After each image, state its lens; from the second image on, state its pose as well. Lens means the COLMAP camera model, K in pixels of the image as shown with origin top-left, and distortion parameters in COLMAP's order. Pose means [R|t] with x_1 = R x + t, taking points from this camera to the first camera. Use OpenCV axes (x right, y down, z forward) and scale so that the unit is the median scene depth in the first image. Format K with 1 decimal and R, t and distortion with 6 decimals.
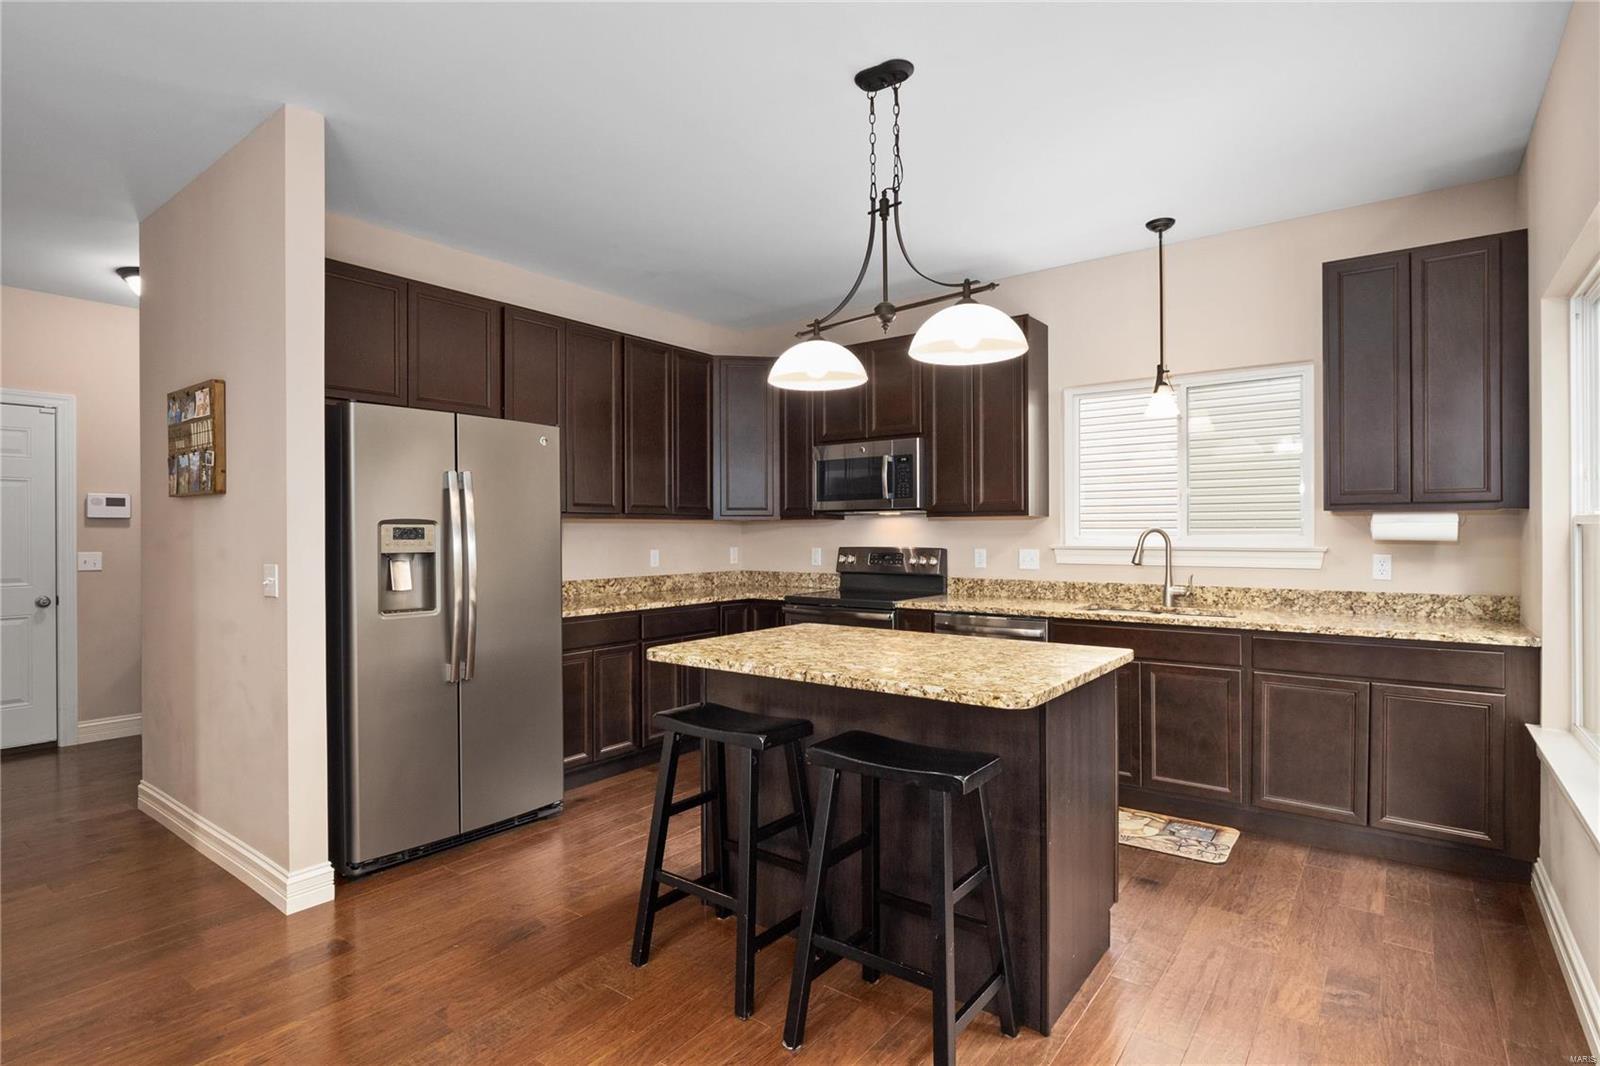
lens RADIAL K [[799.0, 0, 804.4], [0, 799.0, 533.0], [0, 0, 1]] dist [-0.002814, -0.000898]
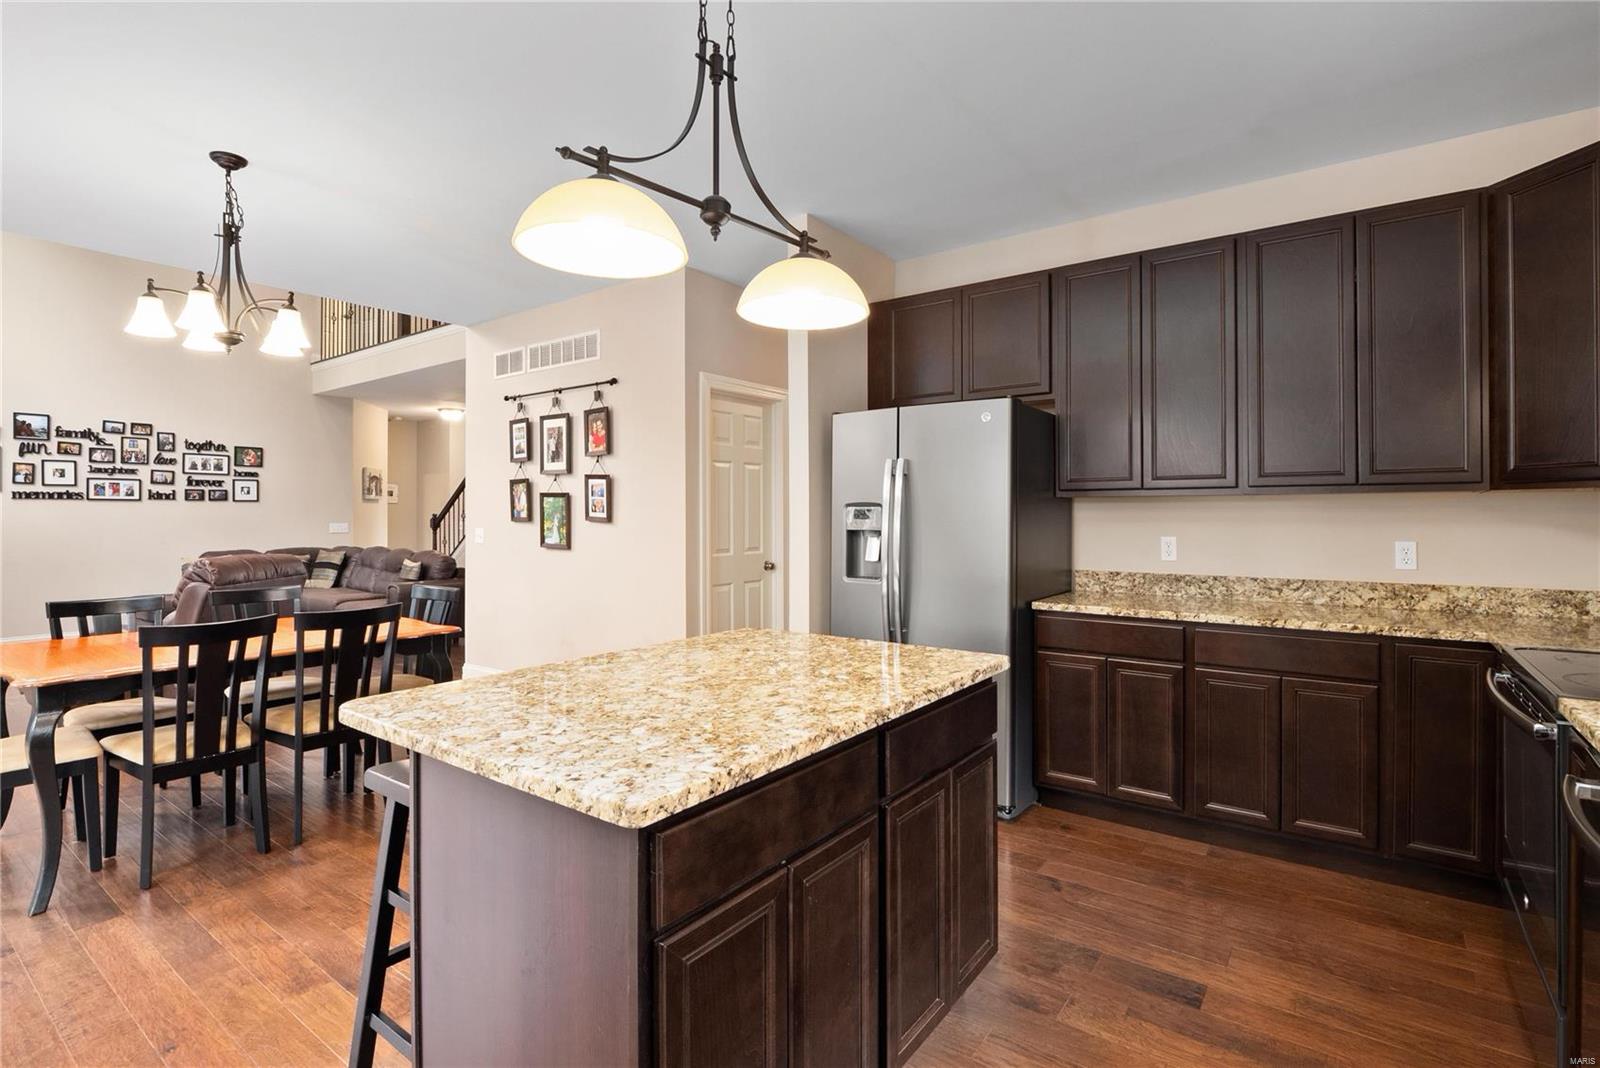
lens RADIAL K [[762.8, 0, 768.6], [0, 762.8, 510.8], [0, 0, 1]] dist [0.000599, -0.000006]
pose [[0.002685, -0.001962, -0.999994, 0.591785], [-0.000590, 0.999998, -0.001963, -0.001892], [0.999996, 0.000596, 0.002684, 0.755405]]
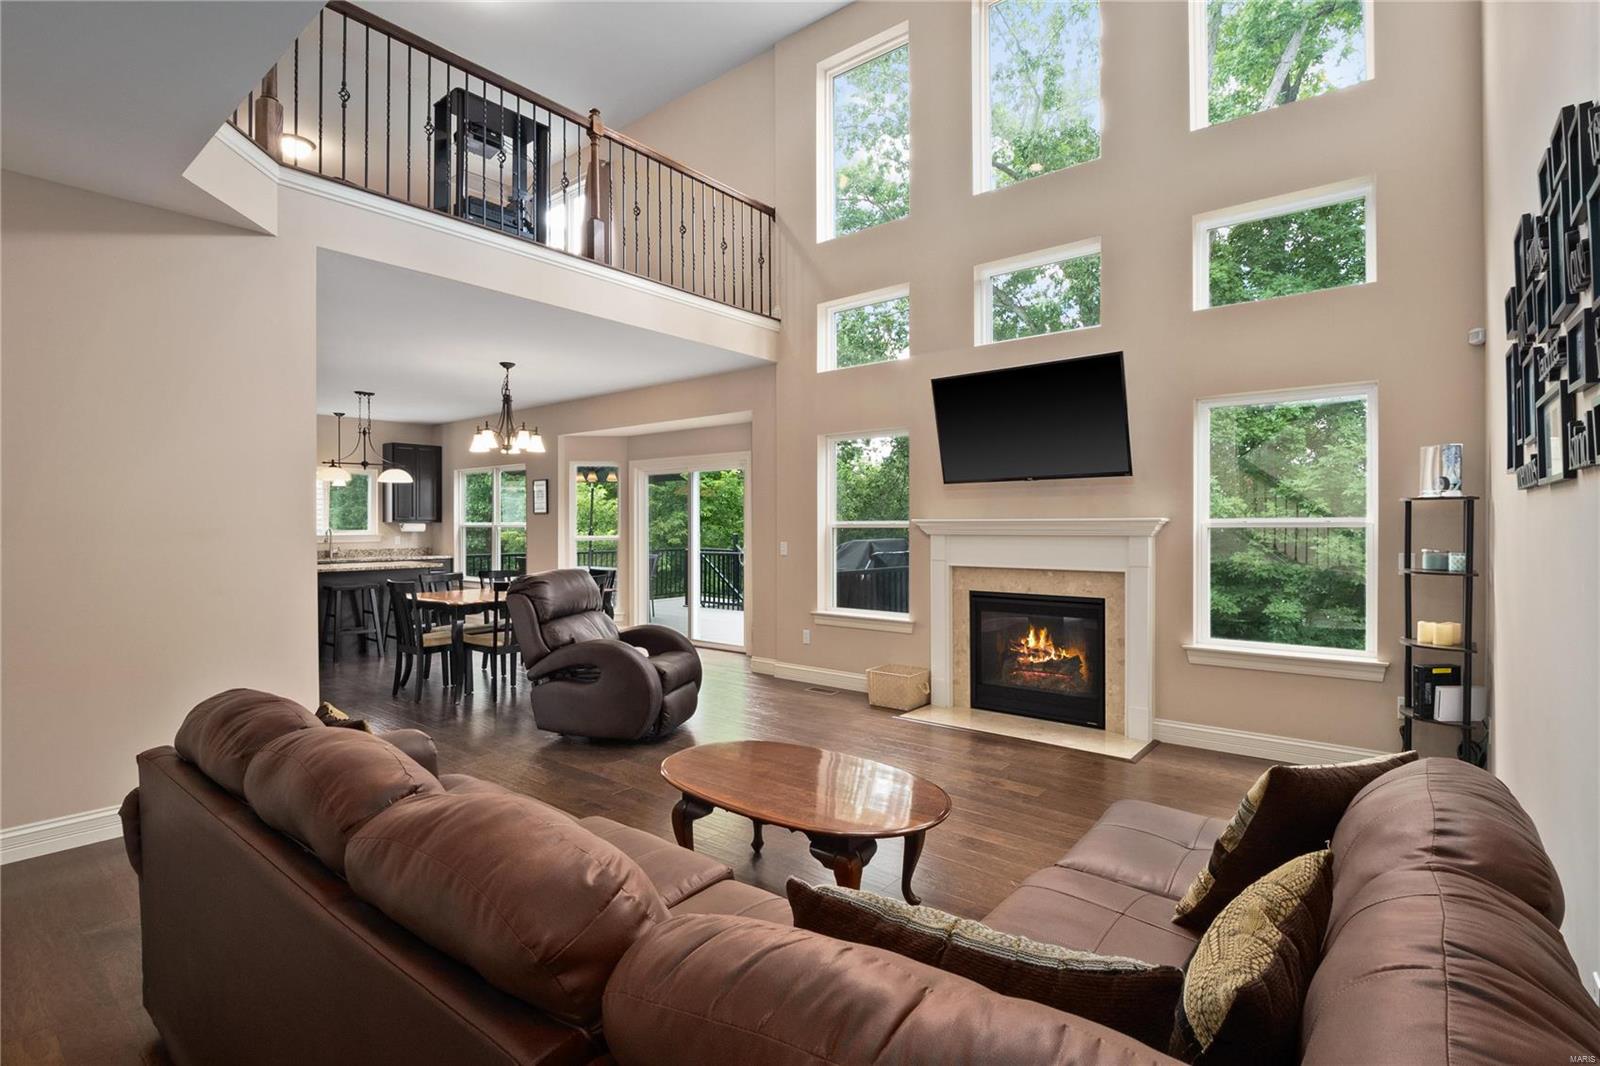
lens RADIAL K [[757.6, 0, 800.0], [0, 757.6, 533.0], [0, 0, 1]] dist [0.000520, -0.010783]
pose [[0.030512, -0.006761, 0.999512, -2.204721], [0.000654, 0.999977, 0.006744, -0.004815], [-0.999534, 0.000448, 0.030516, -0.673959]]
